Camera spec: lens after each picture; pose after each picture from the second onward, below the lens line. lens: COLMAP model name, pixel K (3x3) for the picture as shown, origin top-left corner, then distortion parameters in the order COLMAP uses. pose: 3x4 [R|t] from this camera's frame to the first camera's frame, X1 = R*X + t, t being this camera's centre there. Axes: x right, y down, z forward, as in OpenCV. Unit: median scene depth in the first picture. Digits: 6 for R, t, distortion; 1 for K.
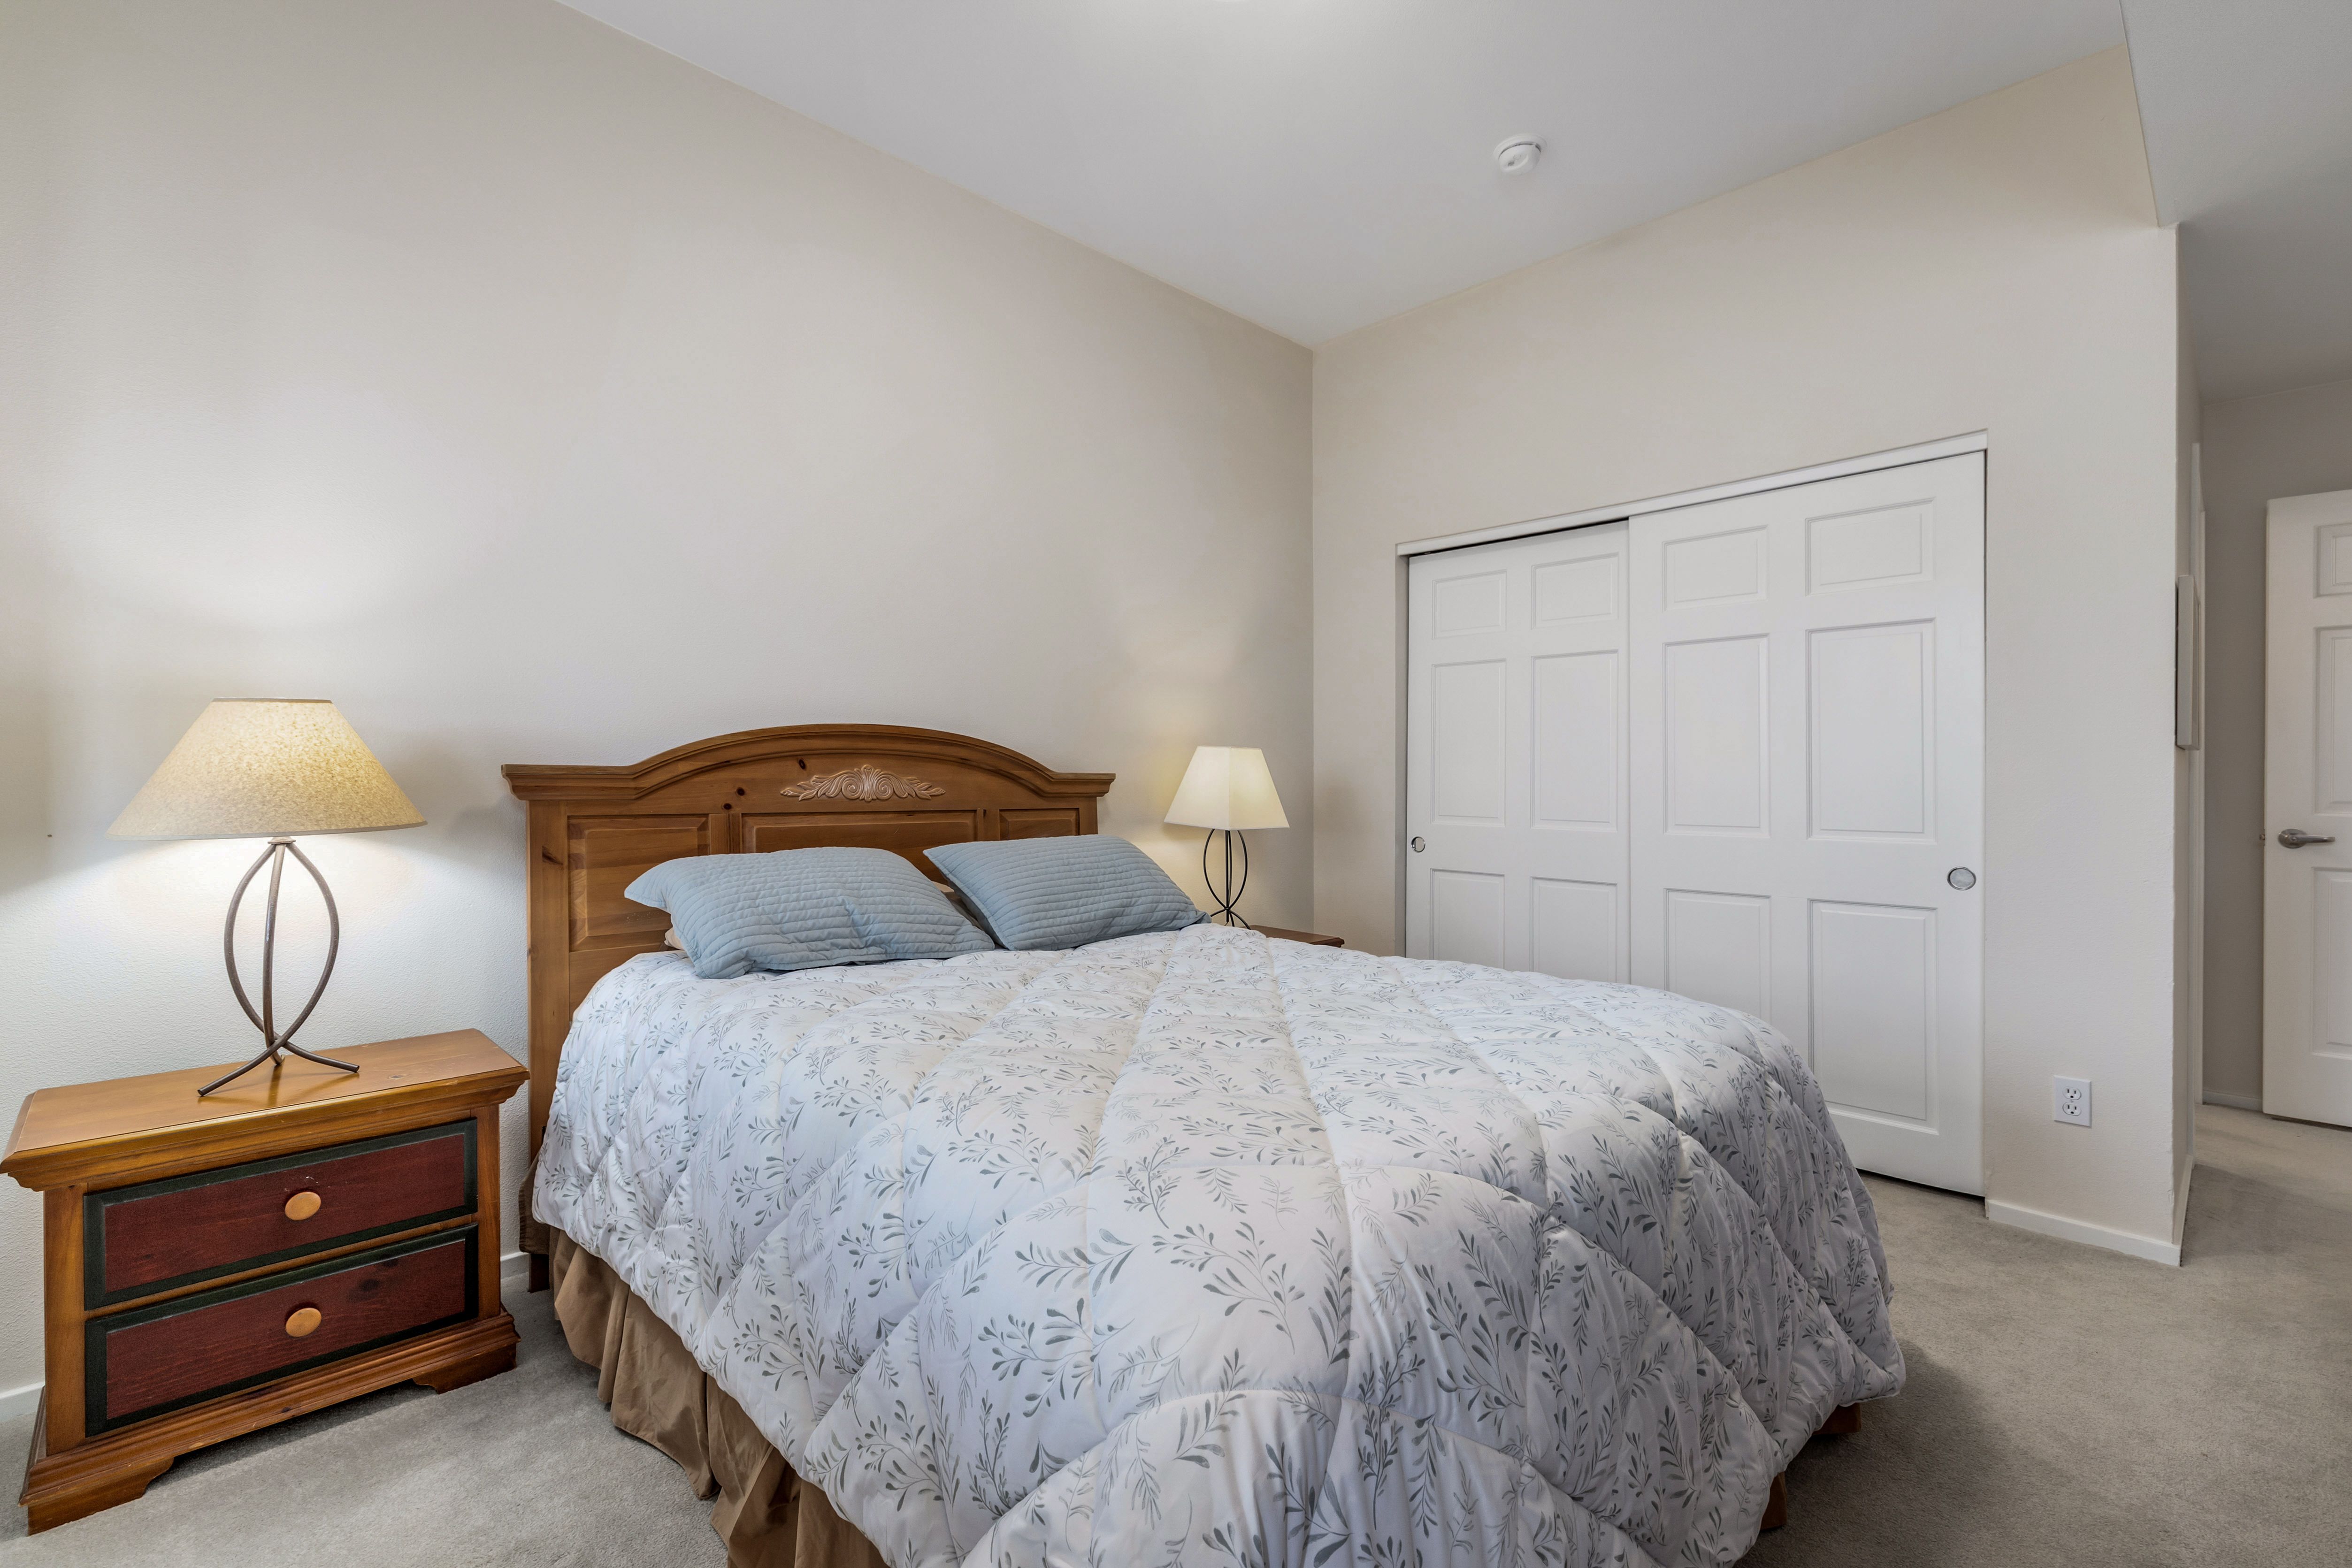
lens RADIAL K [[1019.4, 0, 1172.8], [0, 1019.4, 779.5], [0, 0, 1]] dist [0.000144, 0.000201]
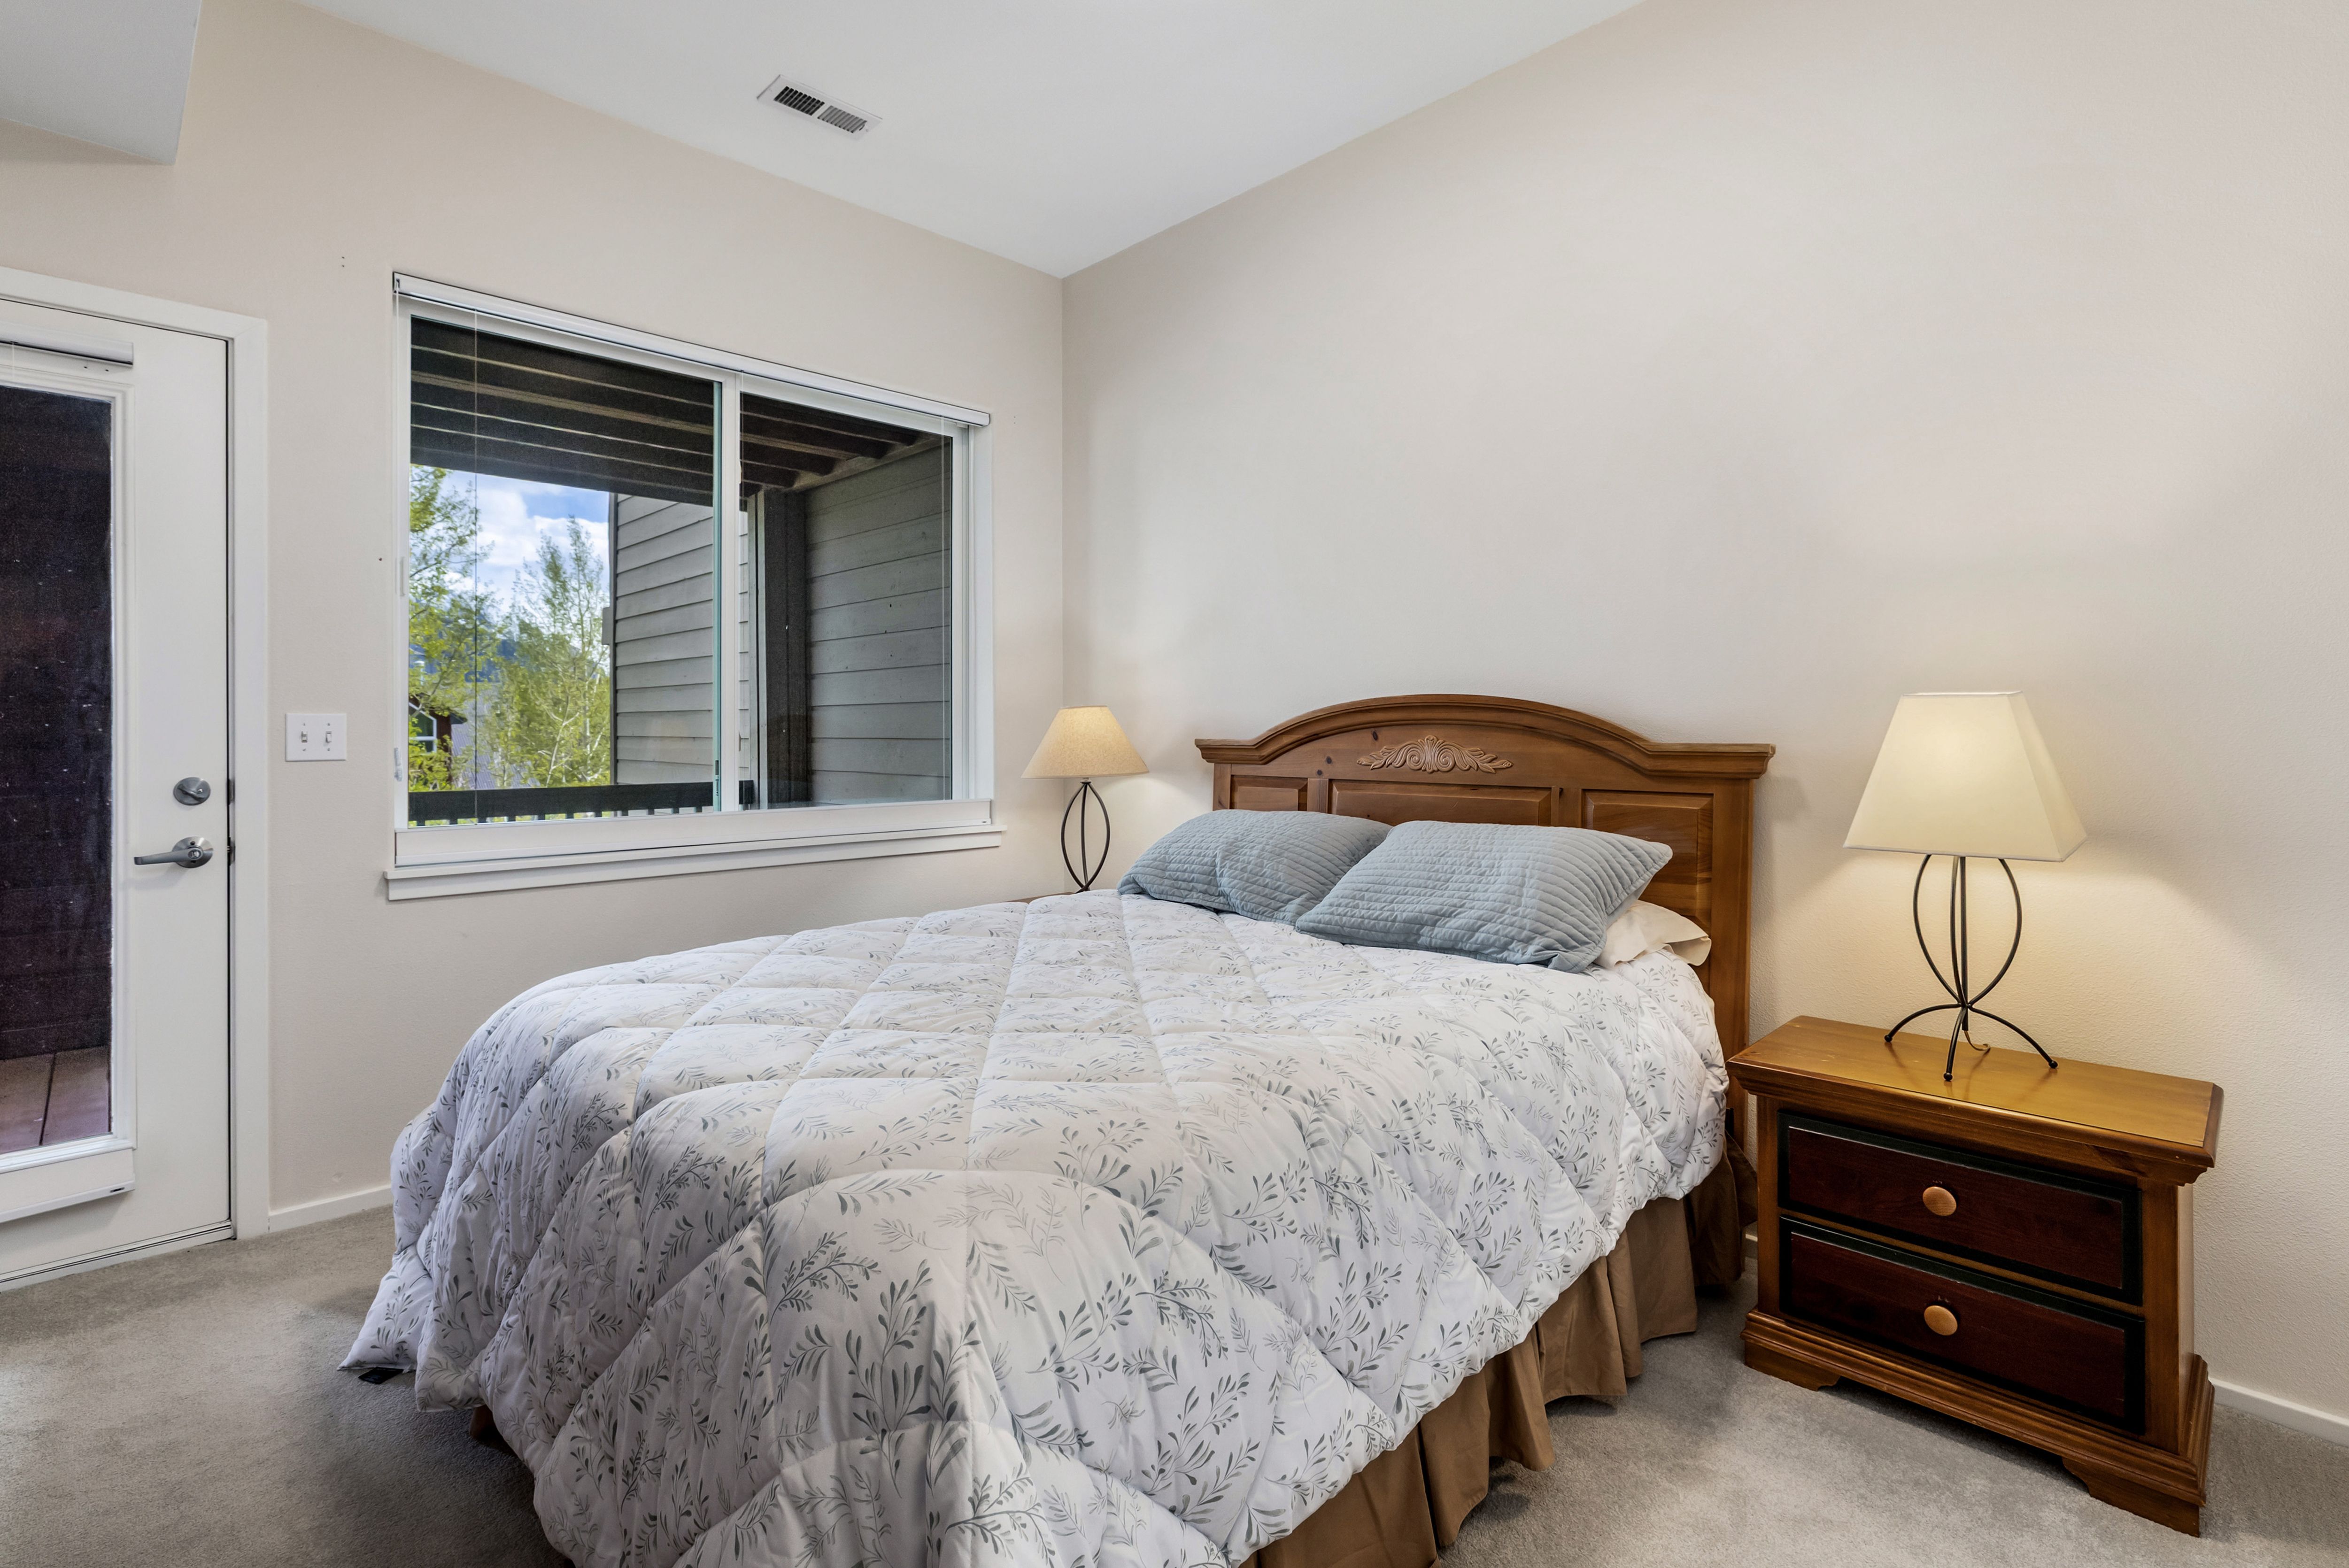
lens RADIAL K [[1148.7, 0, 1171.9], [0, 1148.7, 763.8], [0, 0, 1]] dist [0.002033, 0.000138]
pose [[-0.029117, 0.005285, -0.999562, 0.732562], [-0.016524, 0.999847, 0.005767, 0.009844], [0.999439, 0.016685, -0.029025, 0.743313]]
